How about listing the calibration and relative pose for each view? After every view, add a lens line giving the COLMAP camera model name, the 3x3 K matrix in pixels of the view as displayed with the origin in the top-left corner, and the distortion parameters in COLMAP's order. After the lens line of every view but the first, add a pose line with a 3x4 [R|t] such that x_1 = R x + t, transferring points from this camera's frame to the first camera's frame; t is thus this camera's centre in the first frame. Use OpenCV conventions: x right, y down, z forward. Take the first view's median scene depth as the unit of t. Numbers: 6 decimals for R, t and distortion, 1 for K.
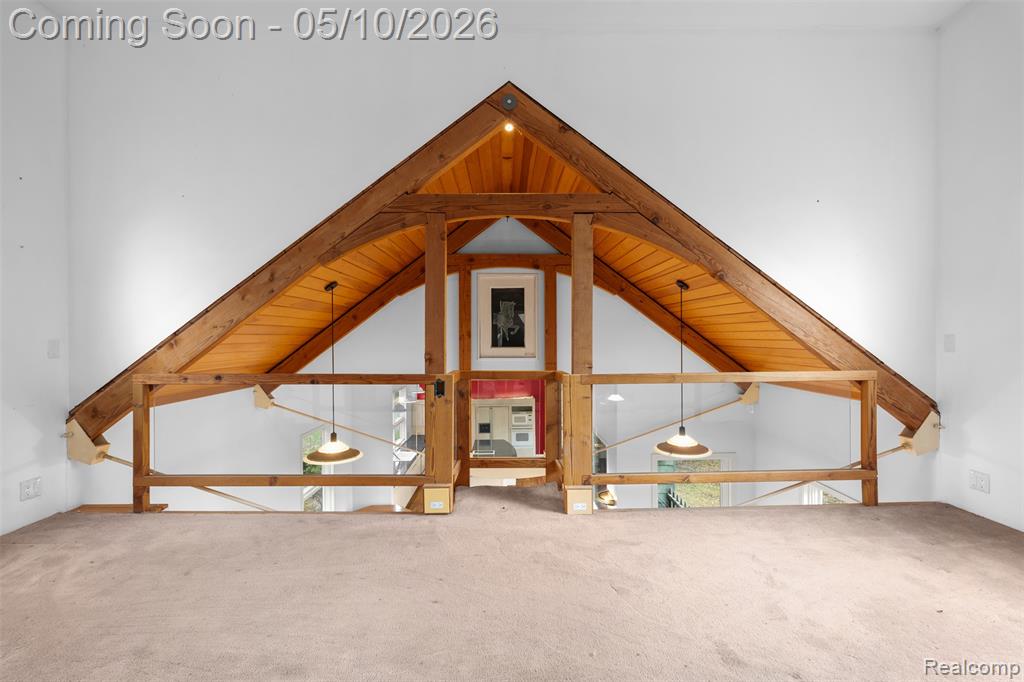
lens RADIAL K [[455.3, 0, 514.8], [0, 455.3, 343.4], [0, 0, 1]] dist [-0.002129, -0.000156]
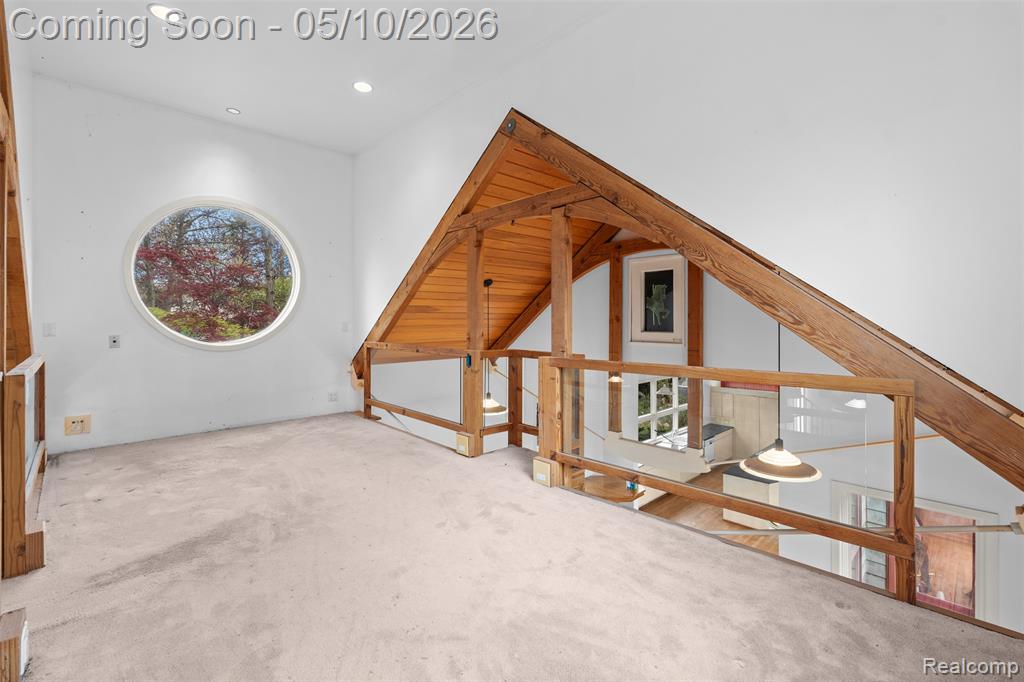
lens RADIAL K [[463.2, 0, 512.6], [0, 463.2, 324.3], [0, 0, 1]] dist [-0.003248, -0.000298]
pose [[0.670898, 0.008973, -0.741495, 0.885800], [-0.011512, 0.999932, 0.001685, -0.010157], [0.741460, 0.007406, 0.670956, 0.189140]]
